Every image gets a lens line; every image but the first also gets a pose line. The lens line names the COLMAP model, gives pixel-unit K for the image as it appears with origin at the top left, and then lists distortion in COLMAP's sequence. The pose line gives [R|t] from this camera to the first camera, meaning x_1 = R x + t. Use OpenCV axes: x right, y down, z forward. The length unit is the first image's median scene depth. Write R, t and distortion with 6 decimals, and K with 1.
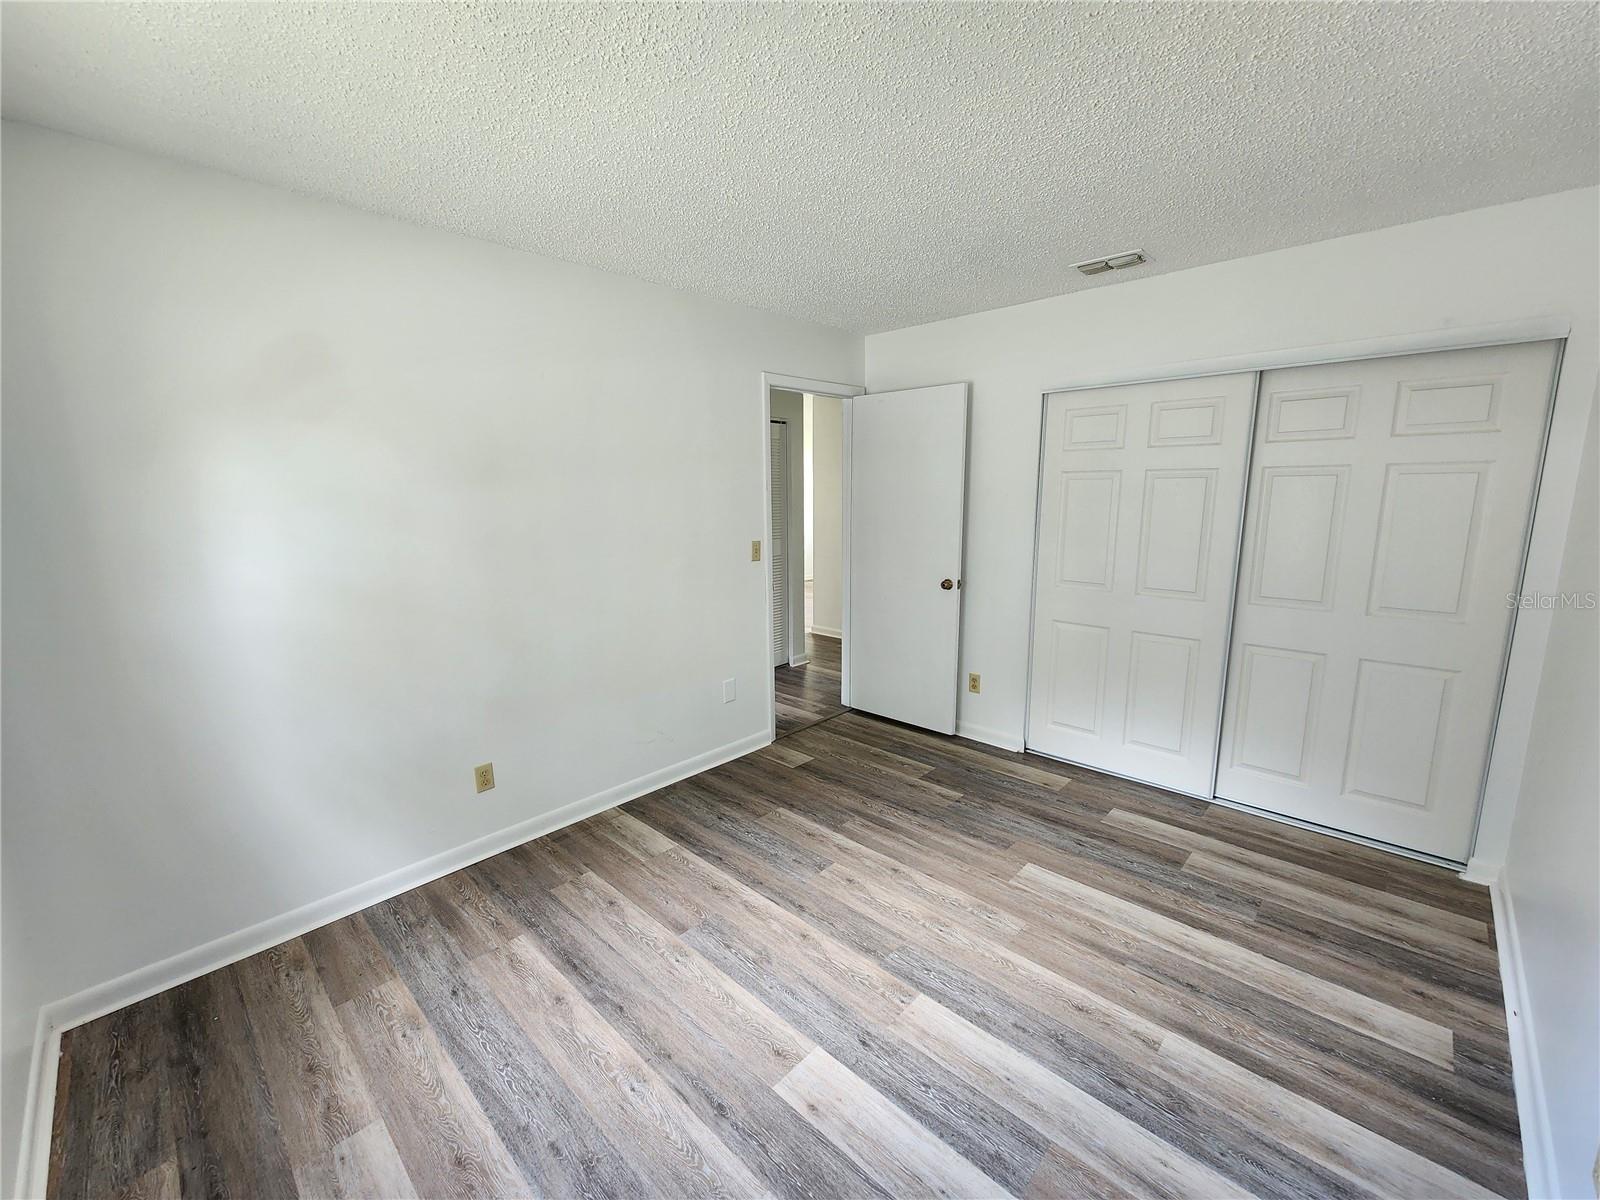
lens RADIAL K [[653.4, 0, 787.7], [0, 653.4, 601.1], [0, 0, 1]] dist [0.001449, 0.000561]
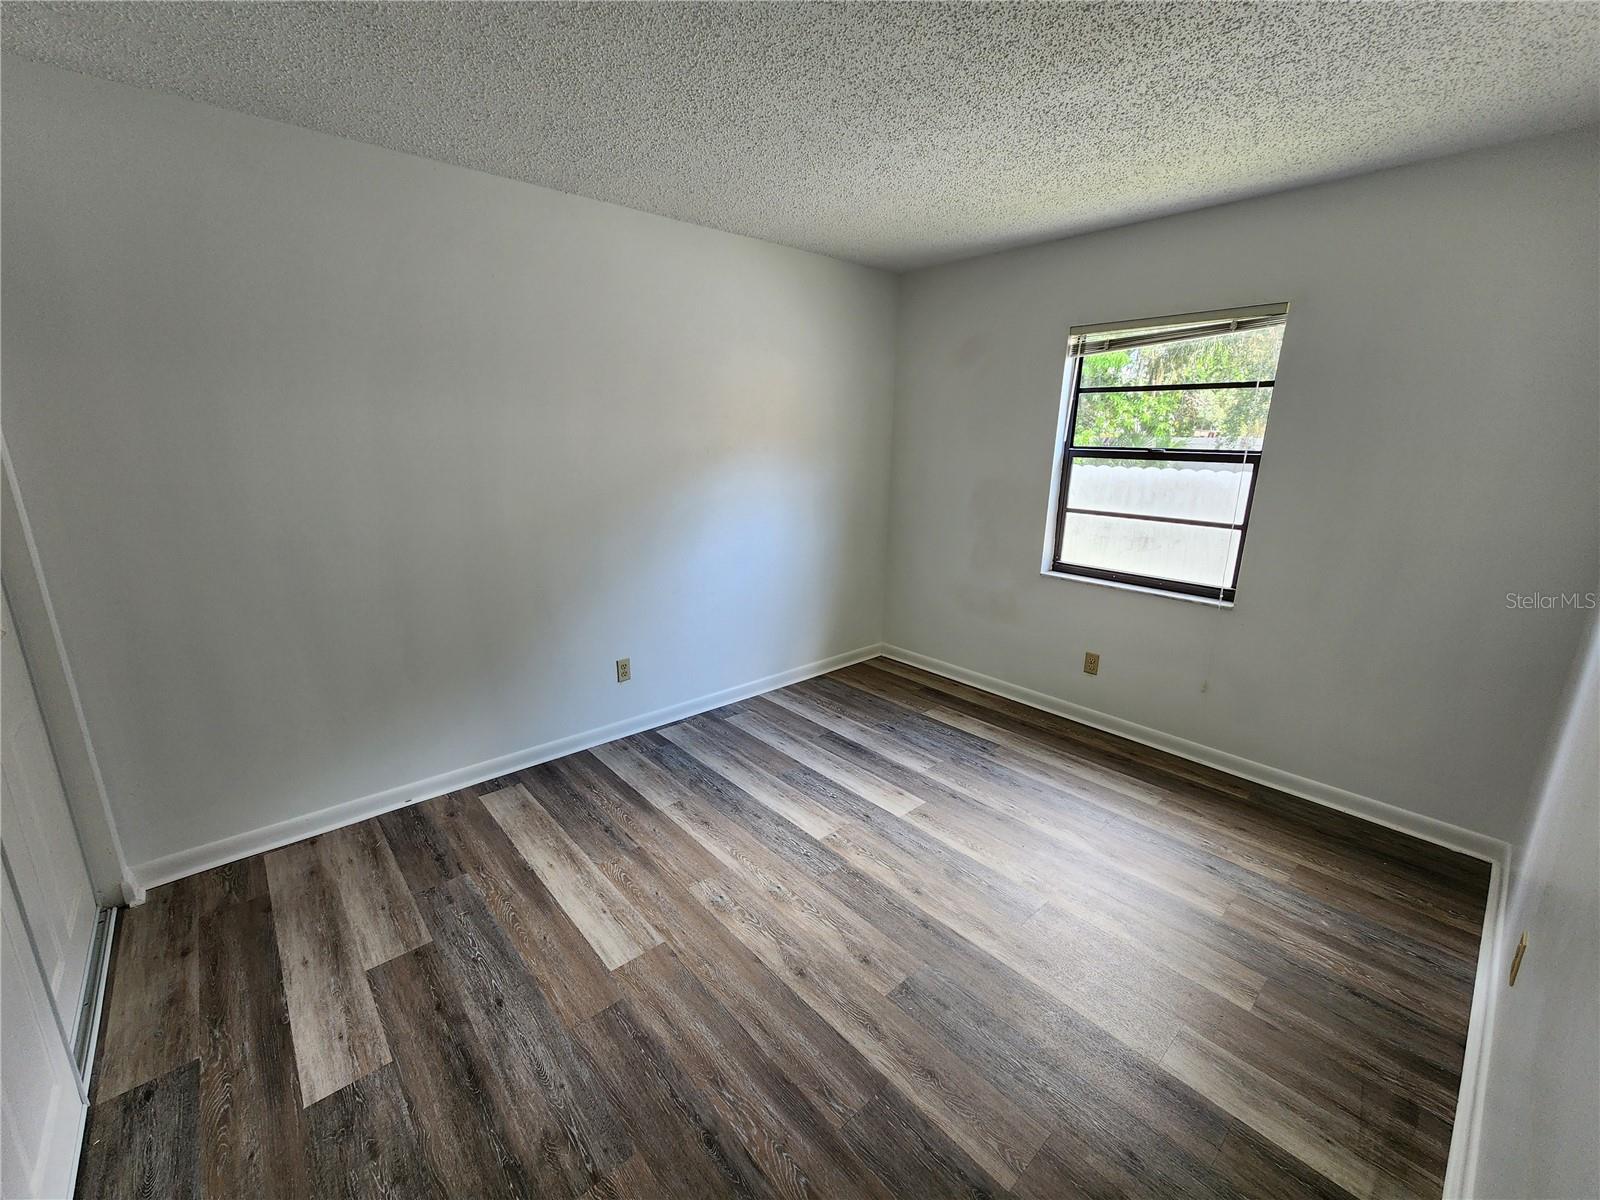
lens RADIAL K [[653.4, 0, 787.7], [0, 653.4, 601.1], [0, 0, 1]] dist [0.001449, 0.000561]
pose [[-0.996562, -0.018146, 0.080840, 0.148661], [0.017028, 0.910033, 0.414186, -0.304595], [-0.081083, 0.414138, -0.906595, 1.721441]]
